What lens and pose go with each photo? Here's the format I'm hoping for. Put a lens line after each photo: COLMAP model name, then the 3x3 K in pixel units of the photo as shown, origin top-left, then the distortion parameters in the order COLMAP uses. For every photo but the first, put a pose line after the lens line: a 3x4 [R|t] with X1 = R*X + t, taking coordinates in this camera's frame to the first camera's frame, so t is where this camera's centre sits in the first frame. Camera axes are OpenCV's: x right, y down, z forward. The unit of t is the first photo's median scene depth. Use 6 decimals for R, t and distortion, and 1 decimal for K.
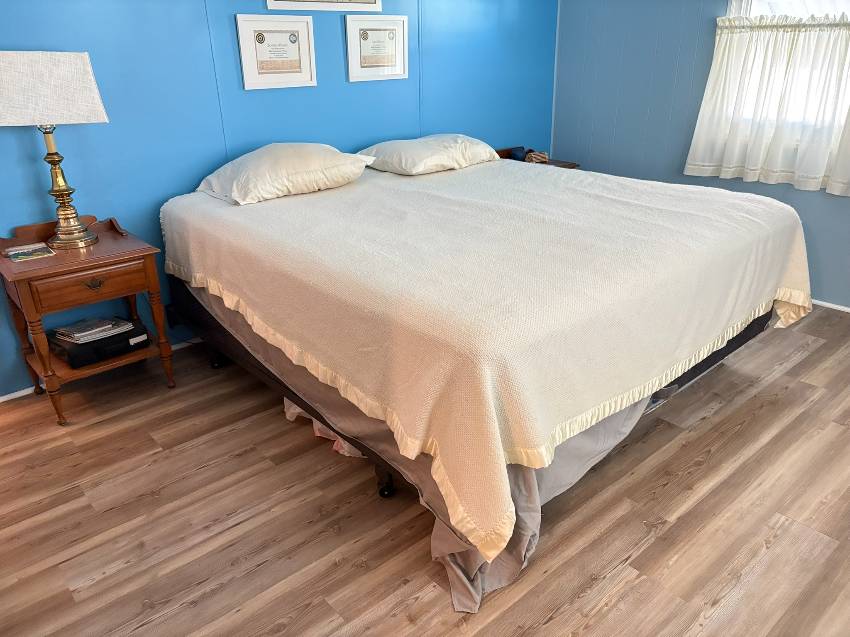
lens RADIAL K [[638.0, 0, 423.8], [0, 638.0, 323.5], [0, 0, 1]] dist [-0.014120, -0.010570]
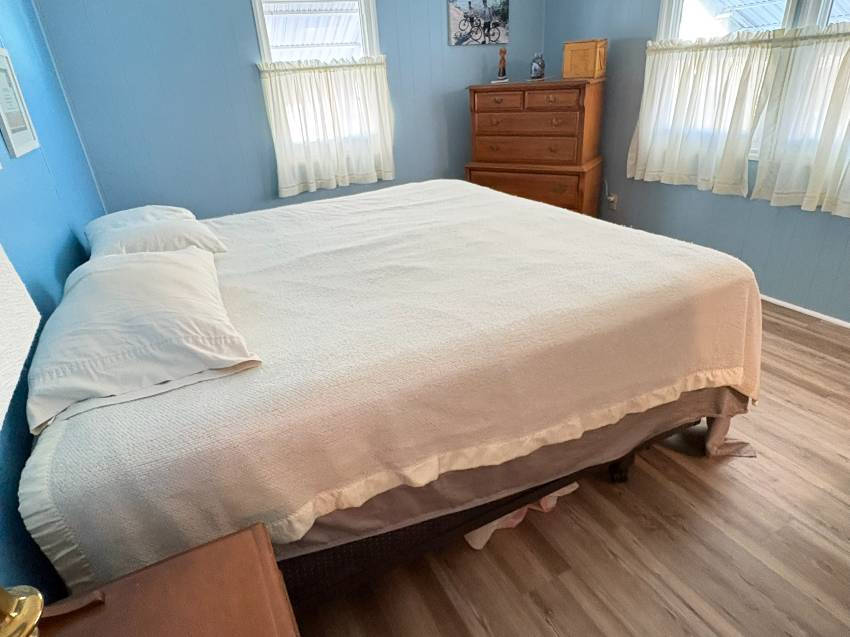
lens RADIAL K [[500.2, 0, 421.9], [0, 500.2, 311.8], [0, 0, 1]] dist [-0.007408, 0.000266]
pose [[0.258653, -0.410624, 0.874349, -0.693065], [0.438510, 0.856424, 0.272484, -0.316456], [-0.860702, 0.312932, 0.401579, 0.780778]]
